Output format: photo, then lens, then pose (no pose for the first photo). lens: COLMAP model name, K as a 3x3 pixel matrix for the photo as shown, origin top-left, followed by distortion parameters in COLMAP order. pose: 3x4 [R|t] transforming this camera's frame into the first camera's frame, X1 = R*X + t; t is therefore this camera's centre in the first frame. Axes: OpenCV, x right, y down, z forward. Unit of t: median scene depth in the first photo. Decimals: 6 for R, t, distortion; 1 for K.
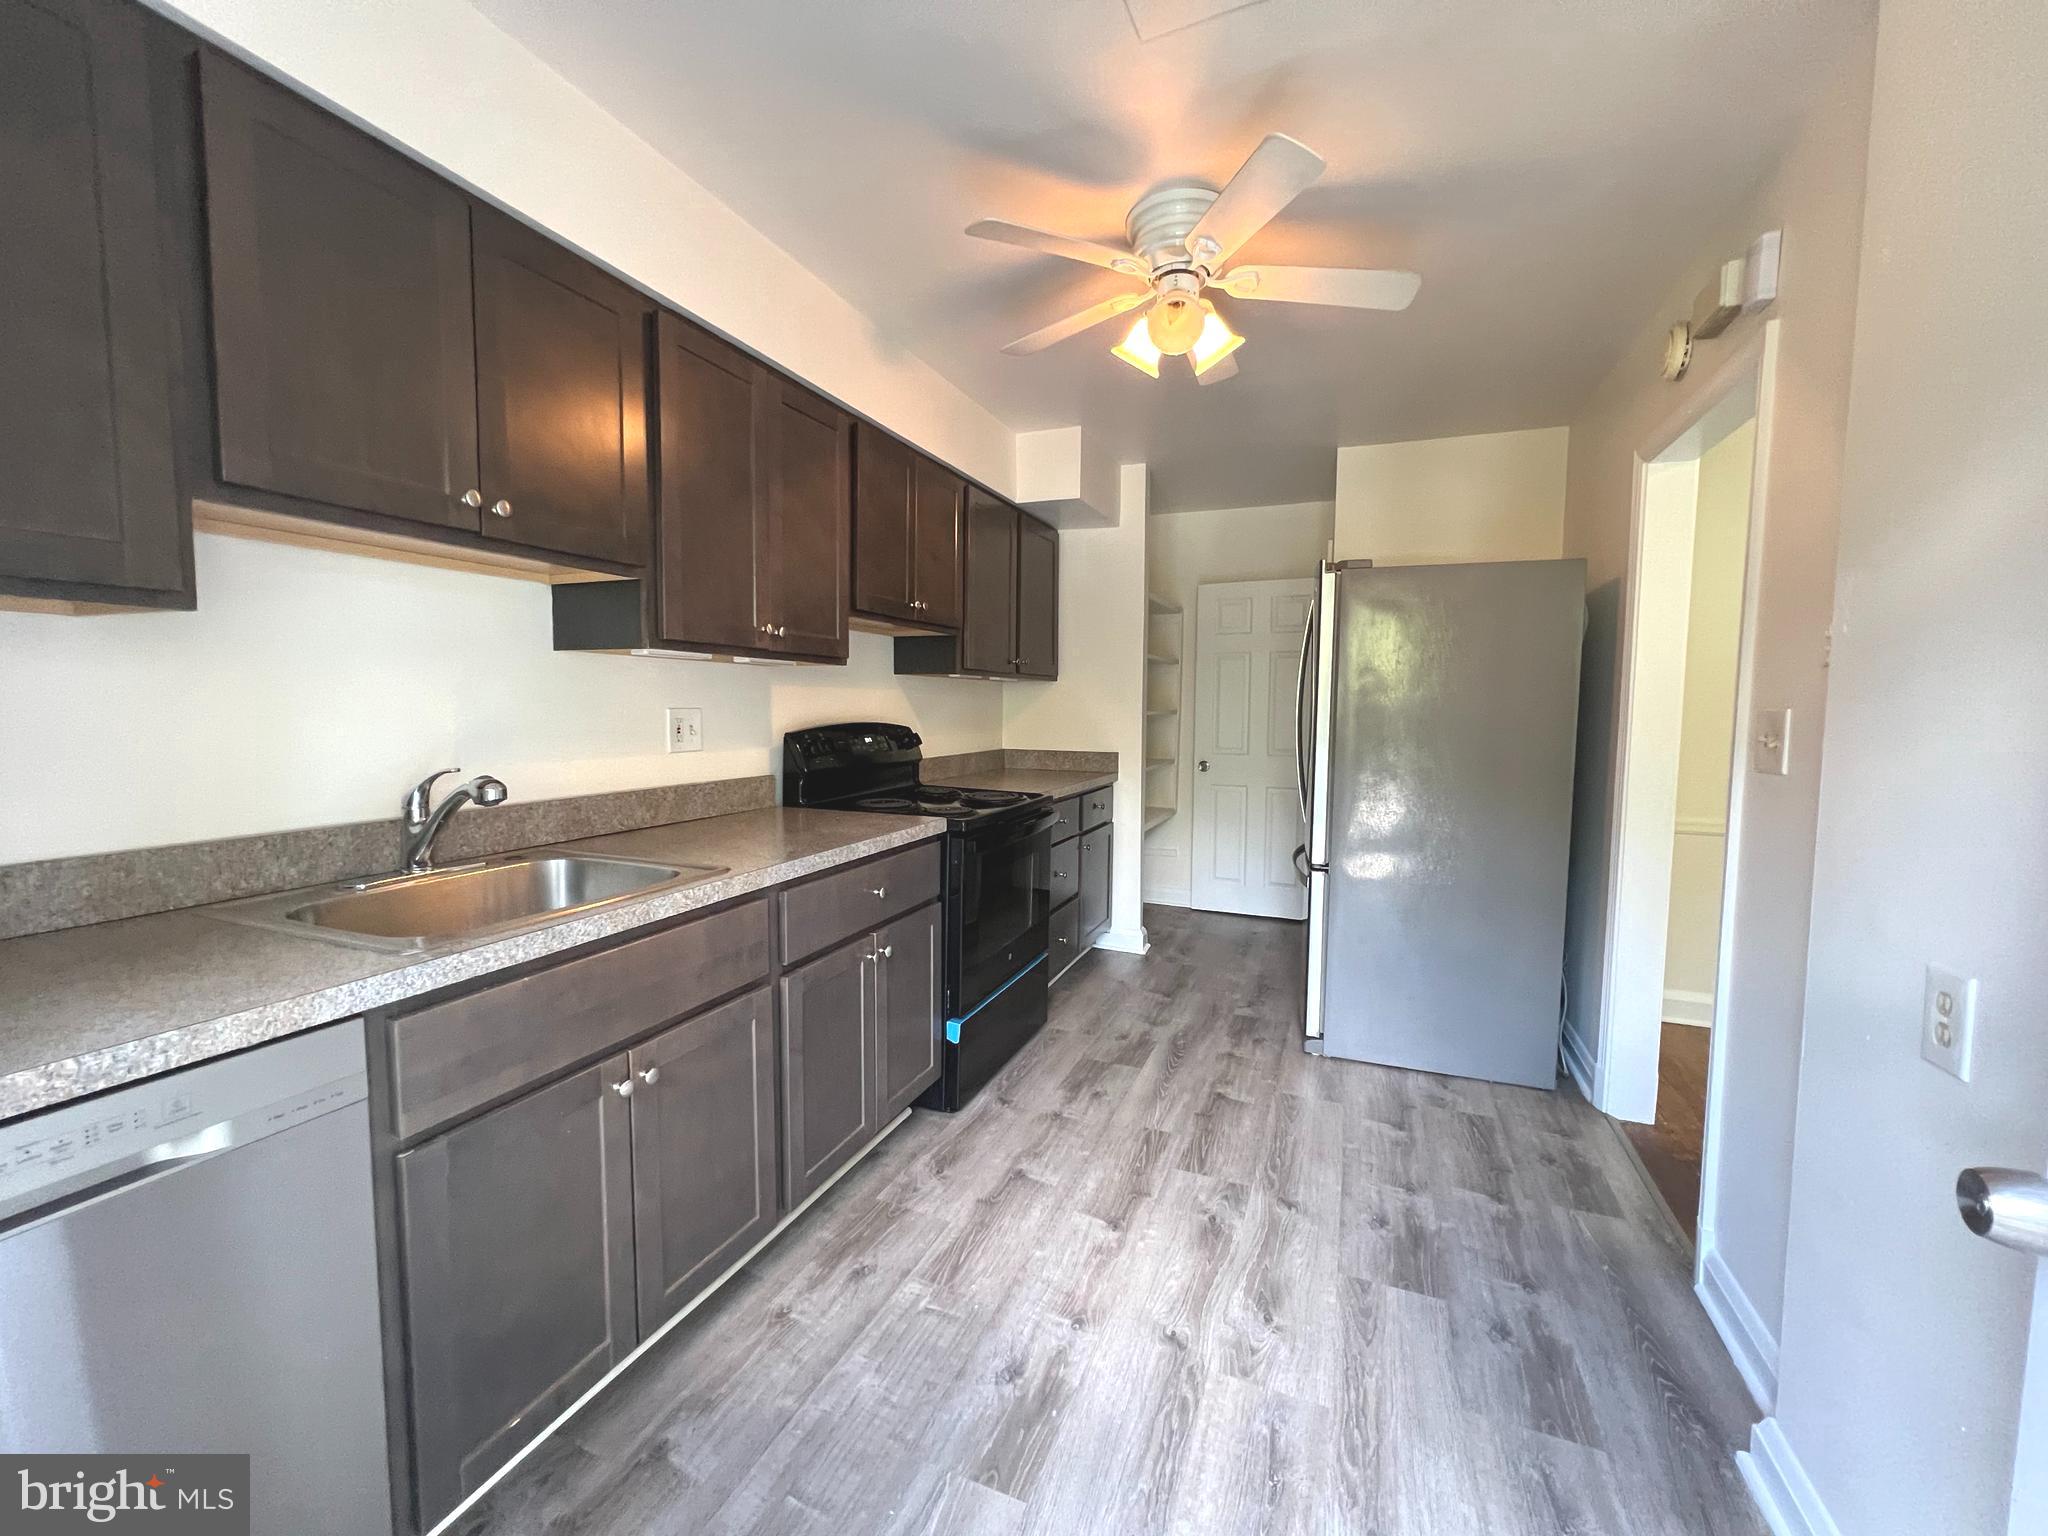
lens RADIAL K [[819.6, 0, 1031.4], [0, 819.6, 763.7], [0, 0, 1]] dist [0.000488, 0.000275]
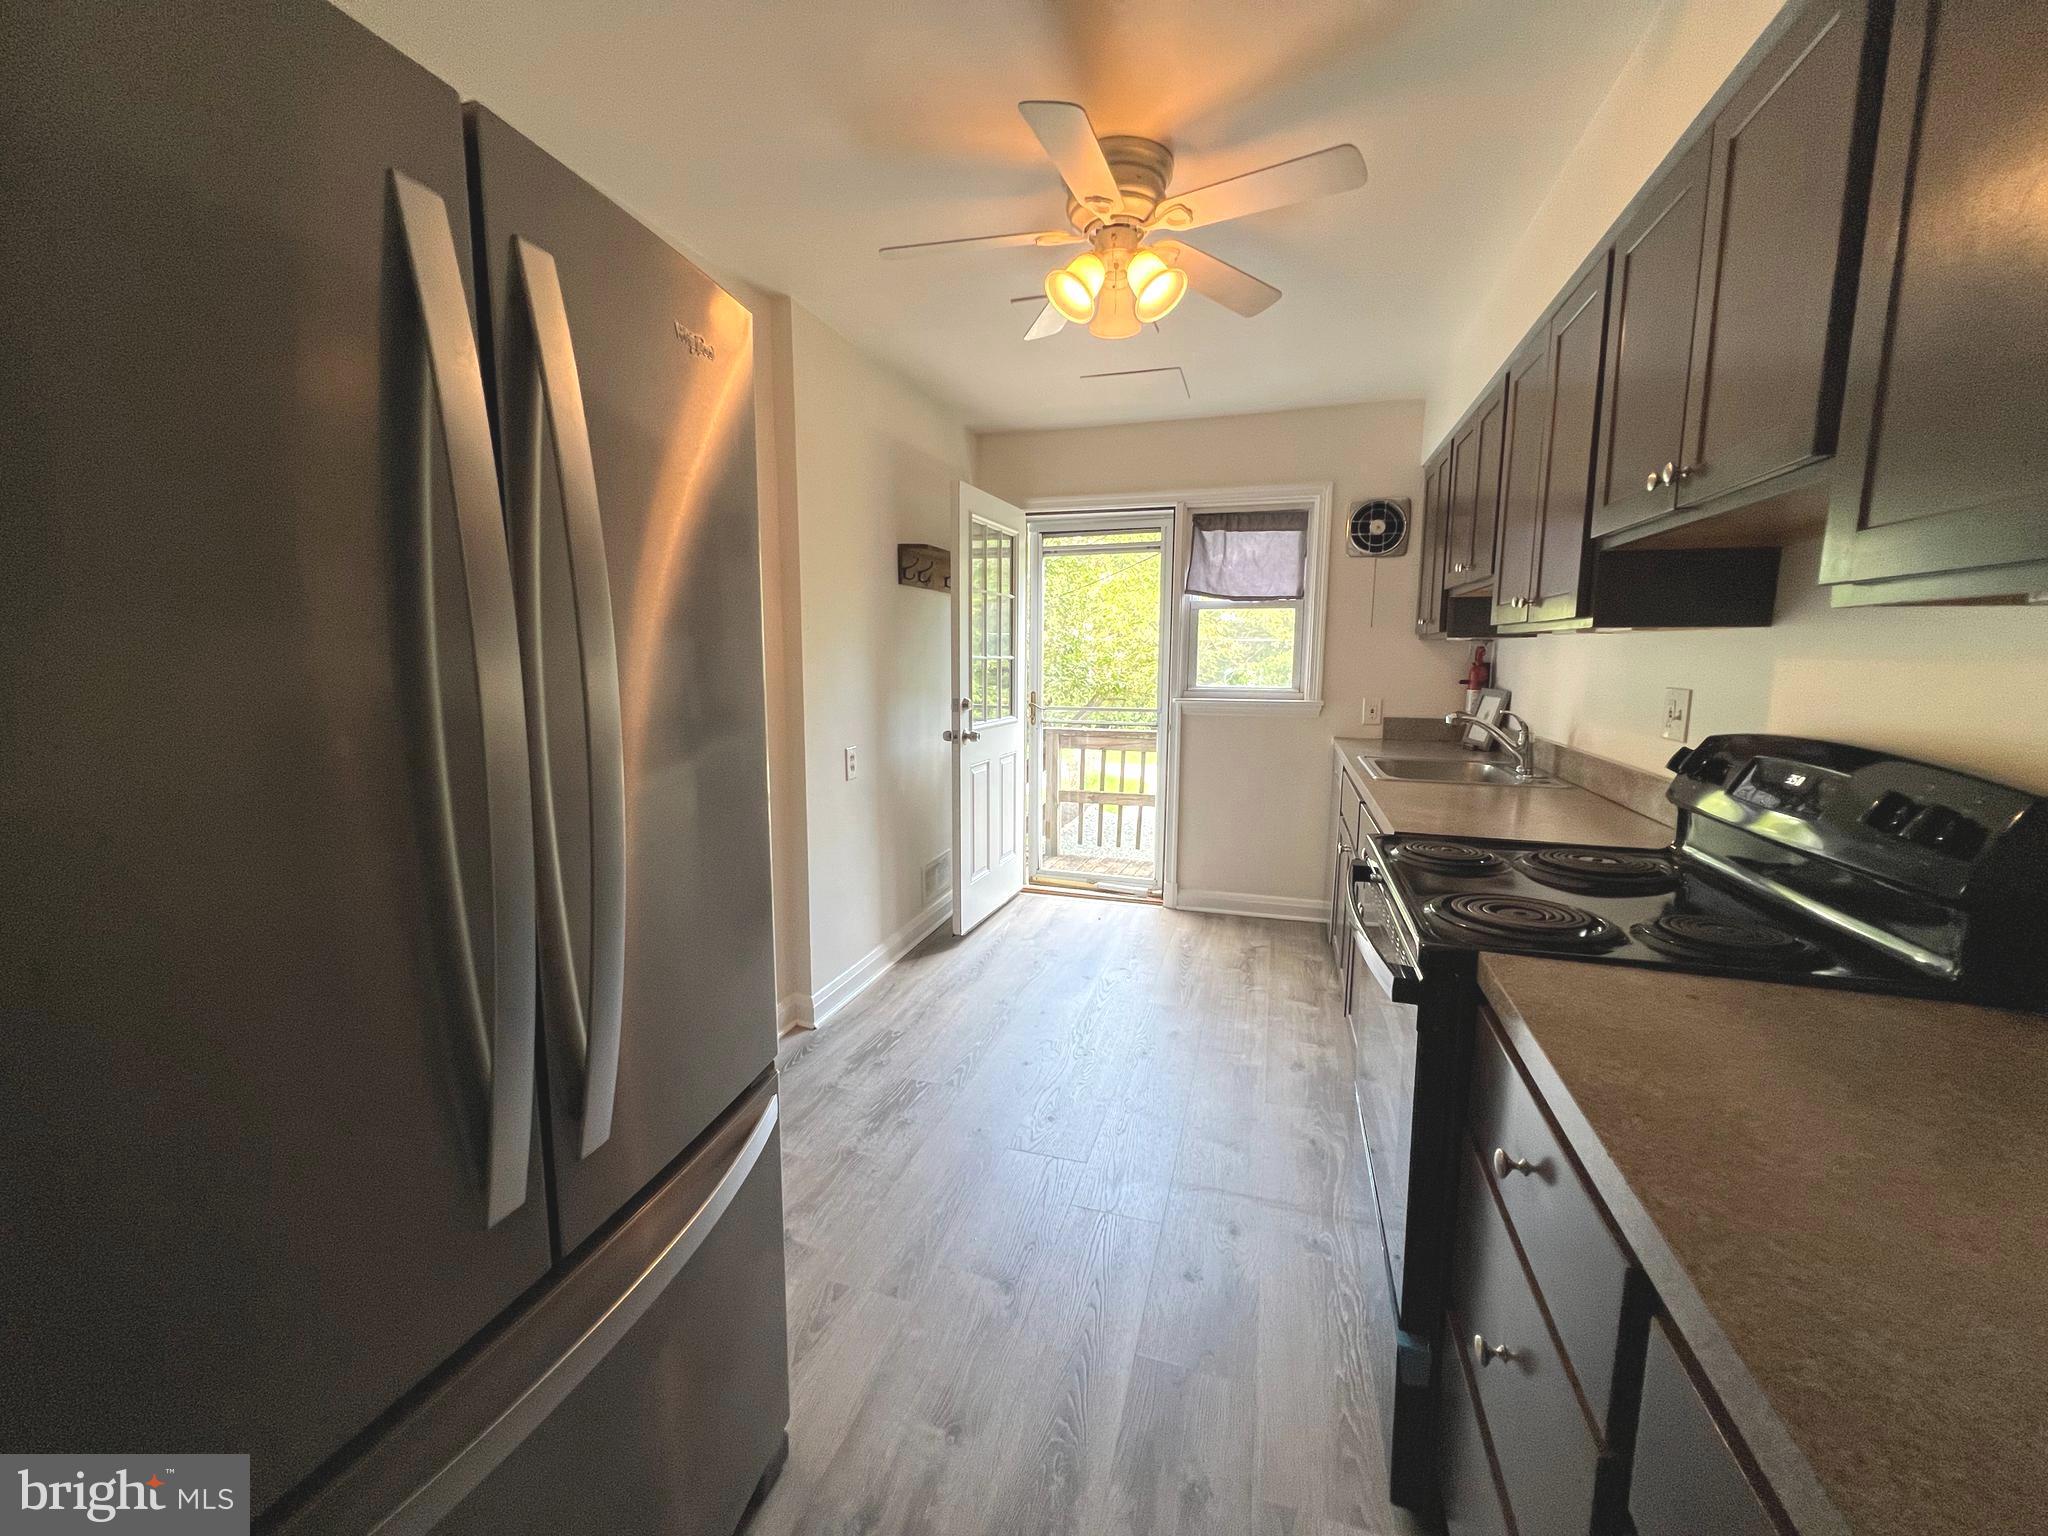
lens RADIAL K [[825.0, 0, 1022.1], [0, 825.0, 764.9], [0, 0, 1]] dist [-0.001403, 0.000193]
pose [[-0.996404, -0.006124, -0.084513, 0.345760], [-0.023916, 0.977160, 0.211156, -0.167934], [0.081289, 0.212417, -0.973792, 1.930798]]
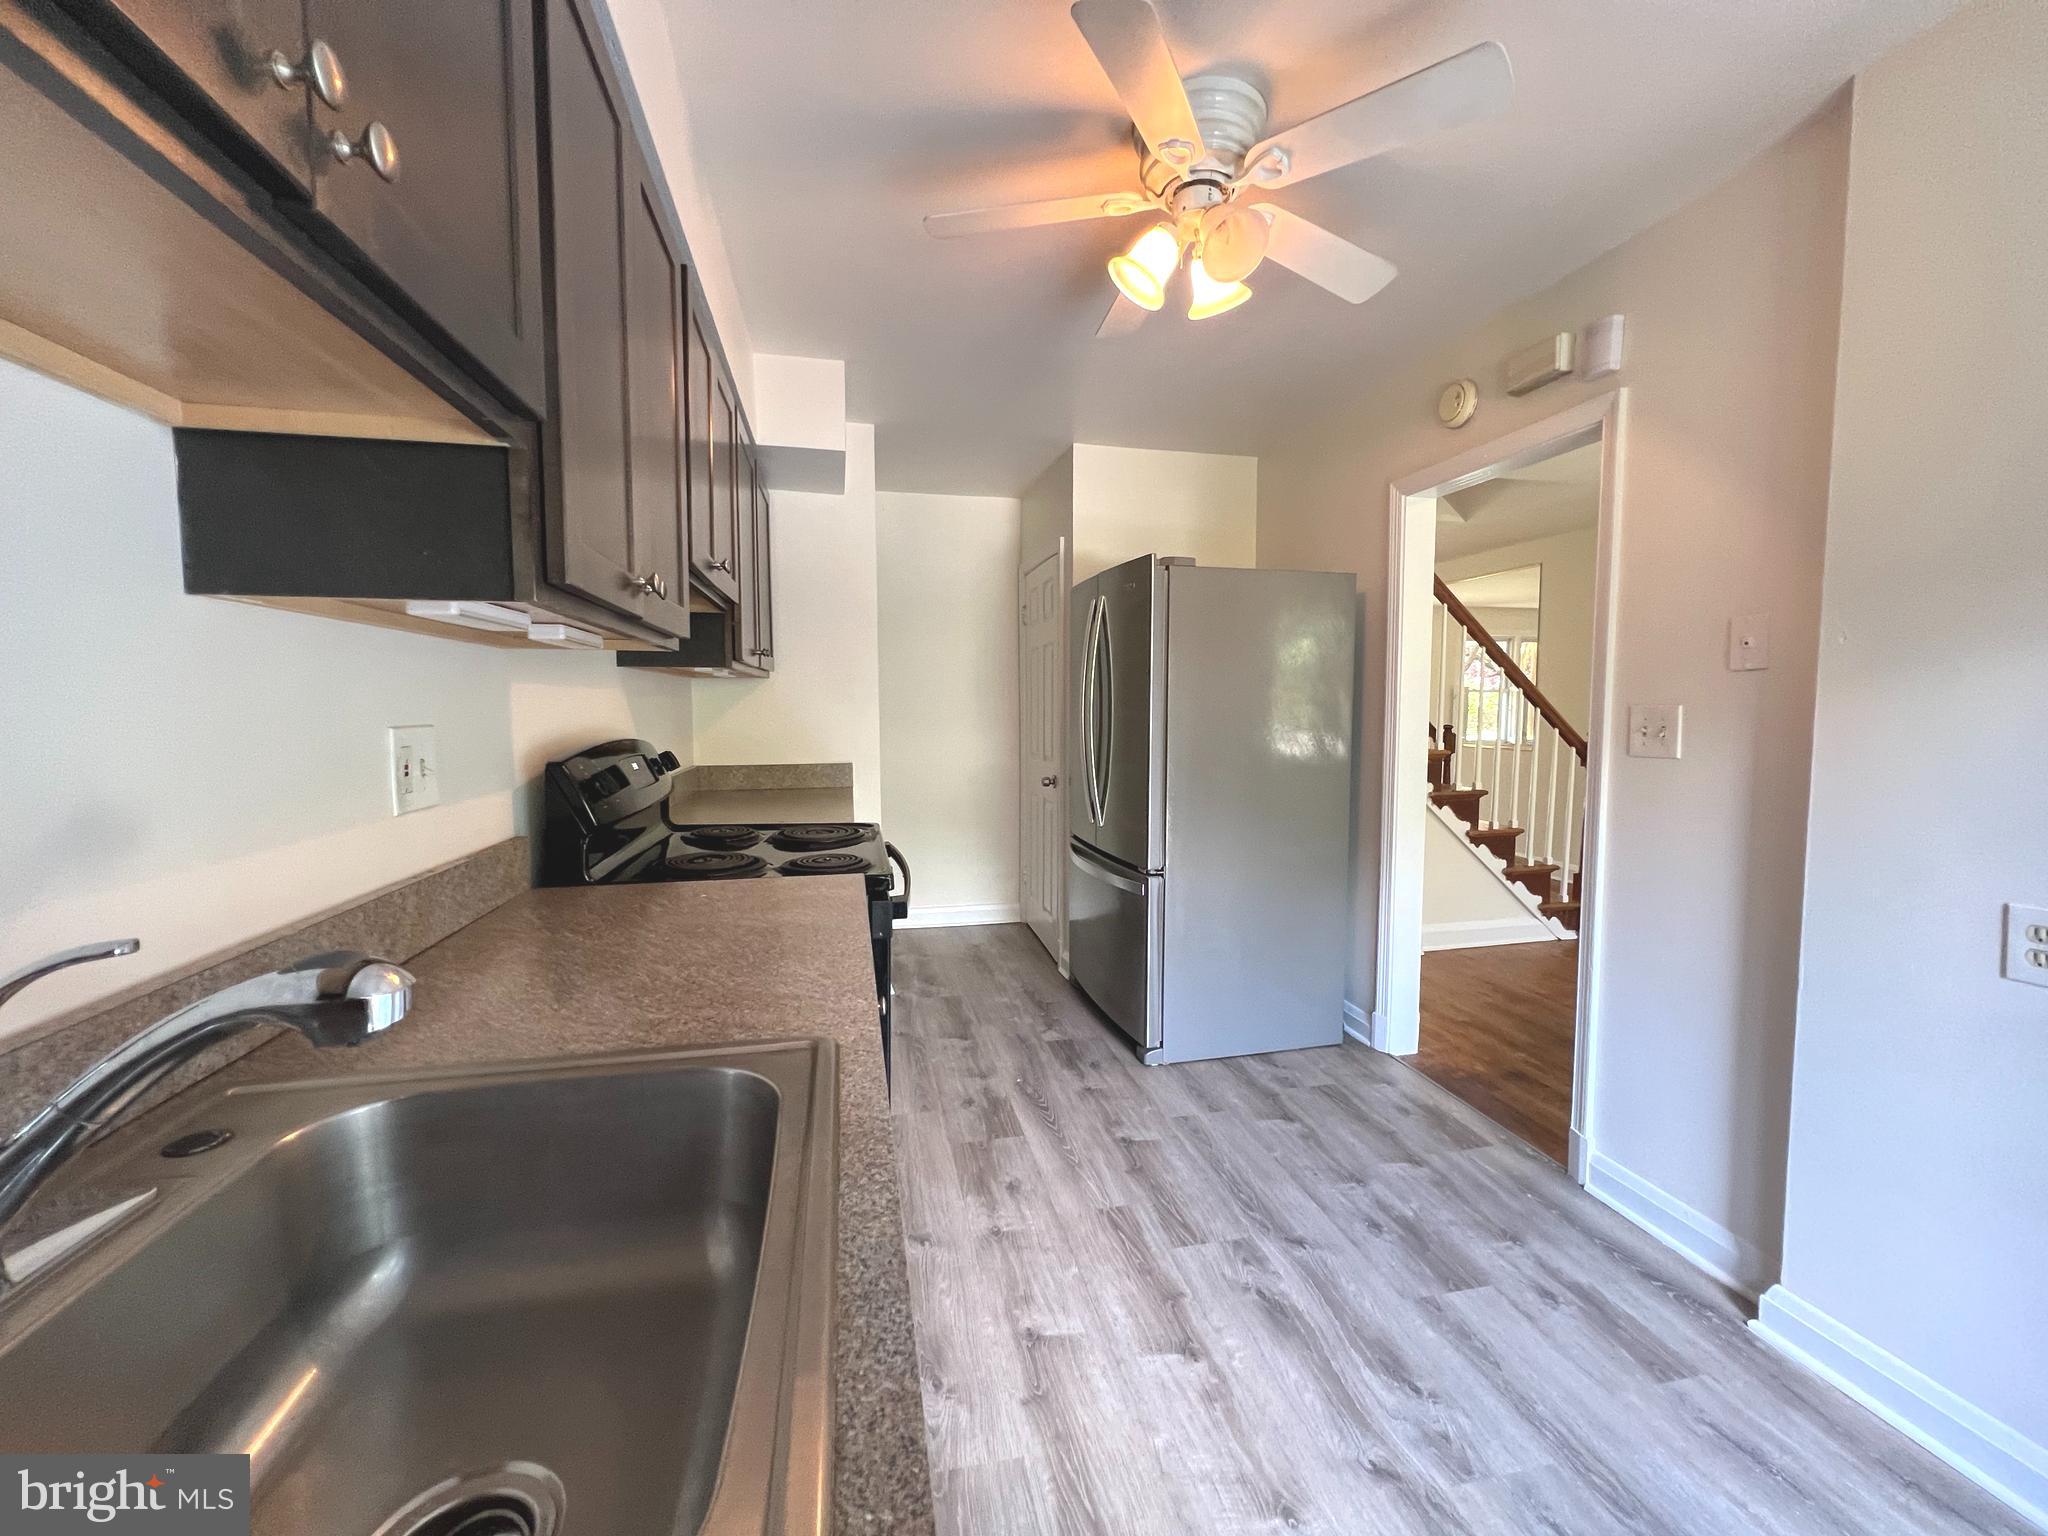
lens RADIAL K [[816.3, 0, 1027.3], [0, 816.3, 763.3], [0, 0, 1]] dist [0.000434, 0.000462]
pose [[0.824380, -0.051558, 0.563684, -0.427205], [0.051140, 0.998554, 0.016543, -0.036085], [-0.563722, 0.015189, 0.825825, 0.393483]]
